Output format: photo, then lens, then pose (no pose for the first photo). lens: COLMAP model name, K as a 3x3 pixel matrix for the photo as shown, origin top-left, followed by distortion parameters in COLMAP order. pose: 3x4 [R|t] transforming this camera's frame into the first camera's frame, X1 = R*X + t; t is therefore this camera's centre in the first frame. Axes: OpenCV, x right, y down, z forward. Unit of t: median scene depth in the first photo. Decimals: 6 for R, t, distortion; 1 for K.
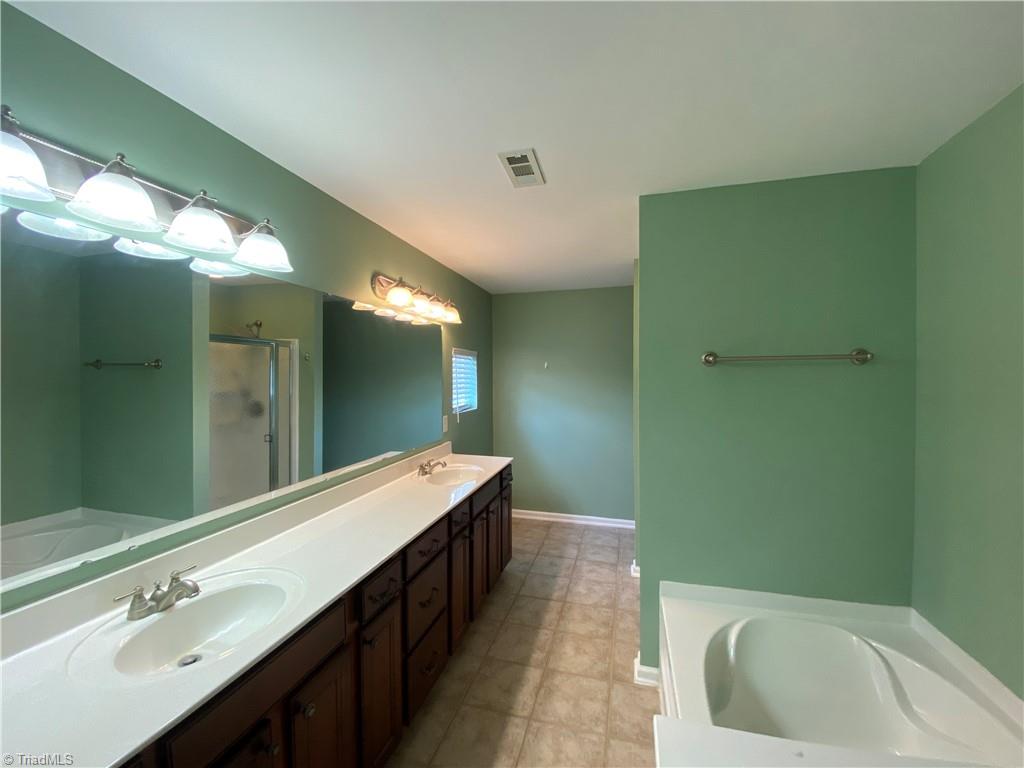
lens RADIAL K [[416.1, 0, 512.0], [0, 416.1, 384.0], [0, 0, 1]] dist [0.031662, -0.027499]
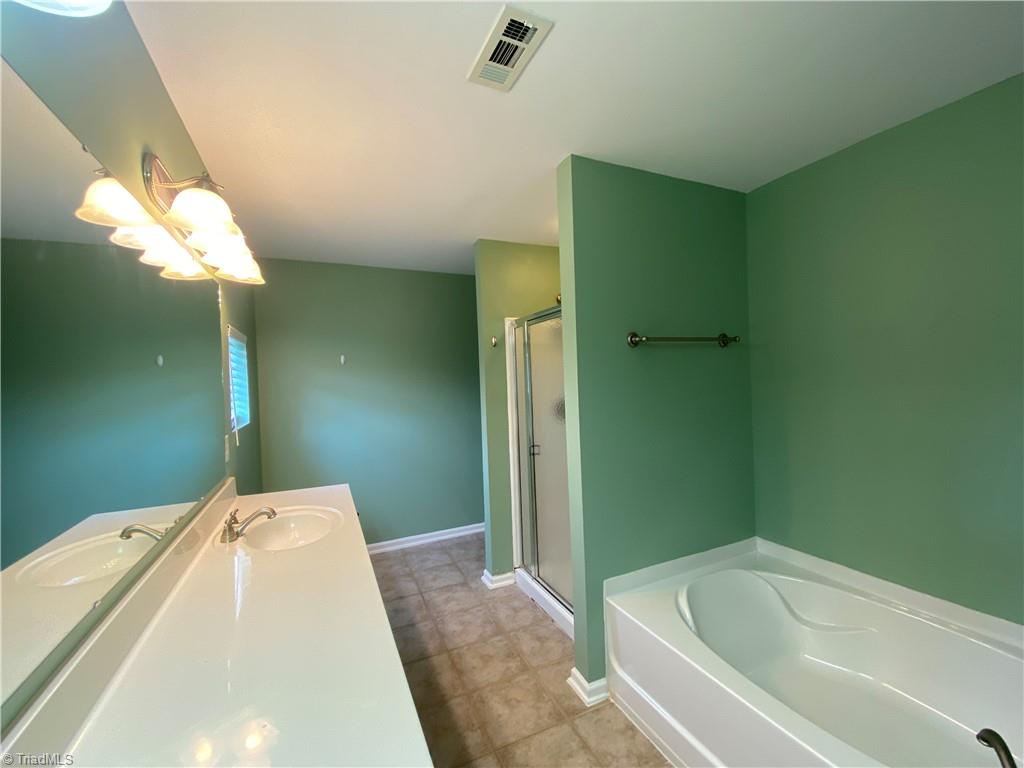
lens RADIAL K [[416.1, 0, 512.0], [0, 416.1, 384.0], [0, 0, 1]] dist [0.031662, -0.027499]
pose [[0.764774, -0.034363, 0.643382, -0.287489], [0.044804, 0.998996, 0.000099, 0.023968], [-0.642739, 0.028750, 0.765545, 0.318909]]
